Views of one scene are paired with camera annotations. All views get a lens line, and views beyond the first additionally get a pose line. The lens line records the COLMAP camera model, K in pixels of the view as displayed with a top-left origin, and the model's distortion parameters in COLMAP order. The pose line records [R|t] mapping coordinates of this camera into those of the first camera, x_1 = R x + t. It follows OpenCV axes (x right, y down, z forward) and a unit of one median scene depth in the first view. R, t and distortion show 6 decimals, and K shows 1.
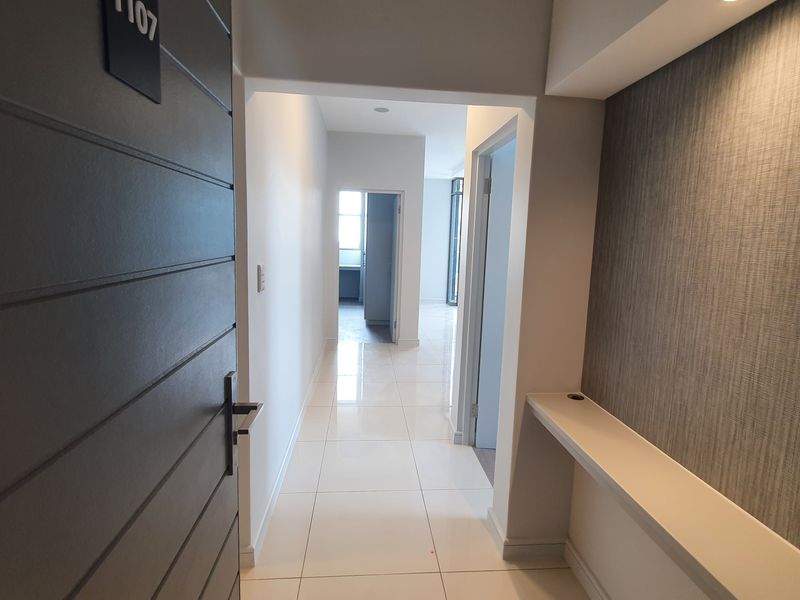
lens RADIAL K [[423.0, 0, 400.0], [0, 423.0, 300.0], [0, 0, 1]] dist [-0.000441, -0.002467]
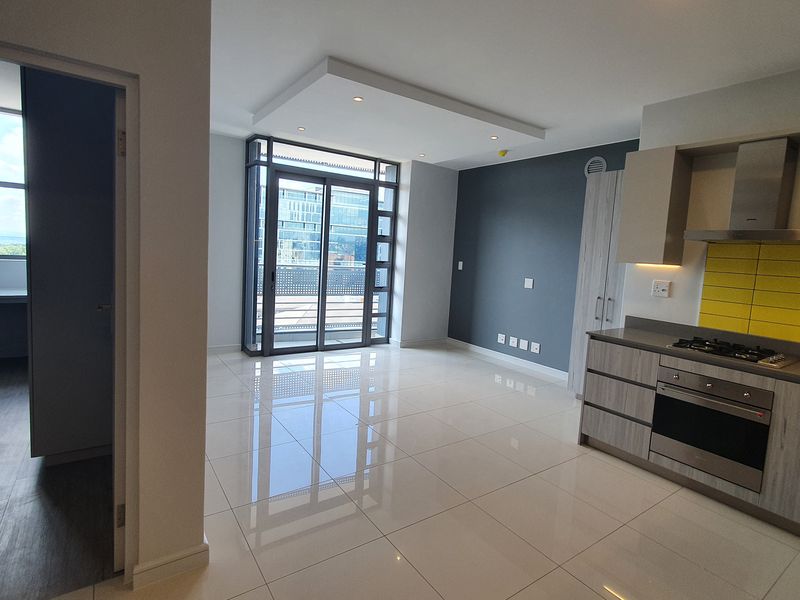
lens RADIAL K [[423.0, 0, 400.0], [0, 423.0, 300.0], [0, 0, 1]] dist [-0.000441, -0.002467]
pose [[0.866054, -0.030616, 0.499012, 0.014743], [0.034088, 0.999417, 0.002156, -0.084082], [-0.498786, 0.015143, 0.866593, 0.581638]]
